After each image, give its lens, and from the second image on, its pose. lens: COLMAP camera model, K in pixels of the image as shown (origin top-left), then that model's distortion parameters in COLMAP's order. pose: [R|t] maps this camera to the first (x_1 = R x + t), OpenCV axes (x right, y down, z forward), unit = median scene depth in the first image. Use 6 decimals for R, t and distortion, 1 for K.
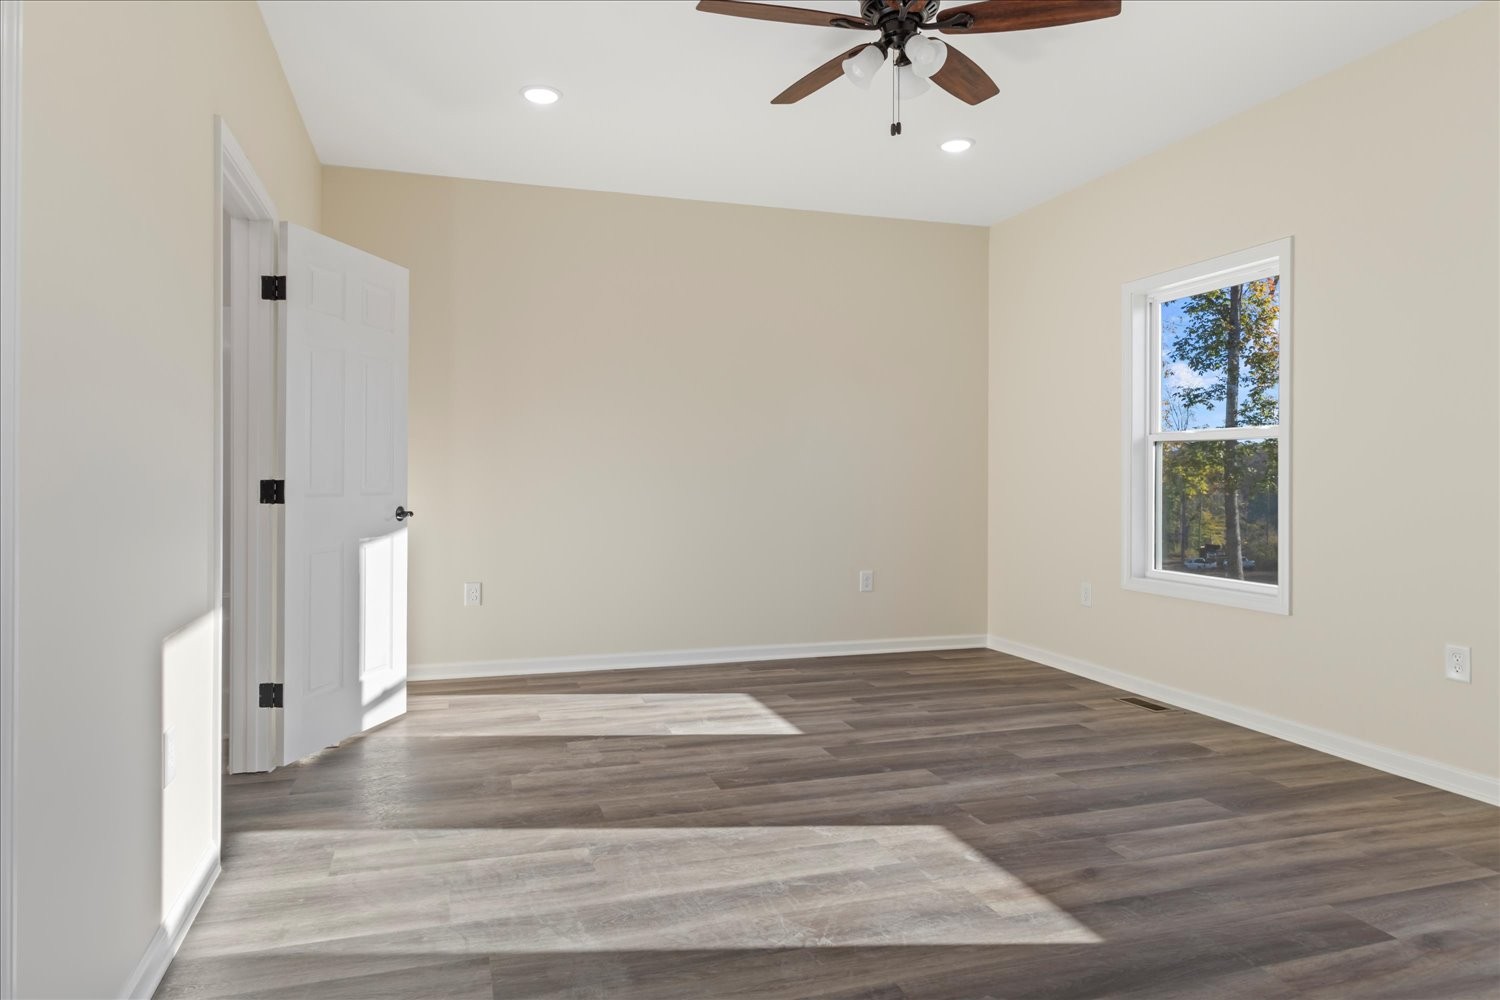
lens RADIAL K [[978.3, 0, 751.7], [0, 978.3, 470.6], [0, 0, 1]] dist [-0.001251, 0.000672]
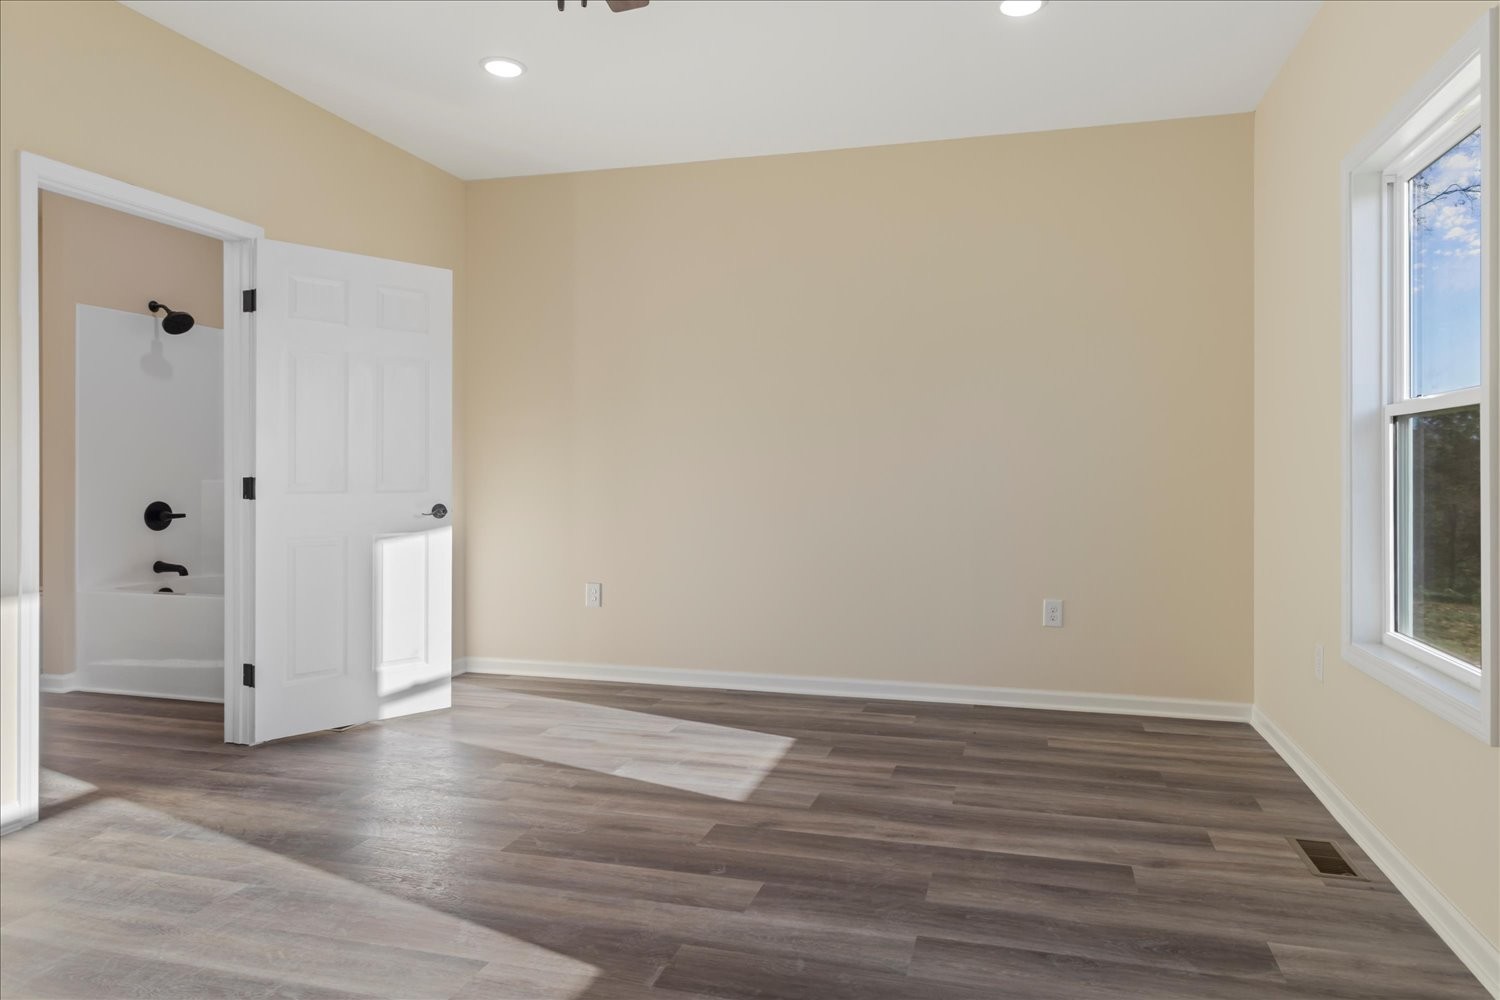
lens RADIAL K [[978.3, 0, 751.7], [0, 978.3, 470.6], [0, 0, 1]] dist [-0.001251, 0.000672]
pose [[0.832246, -0.001323, -0.554405, 0.553545], [0.002573, 0.999996, 0.001478, 0.001505], [0.554400, -0.002656, 0.832246, 0.387726]]
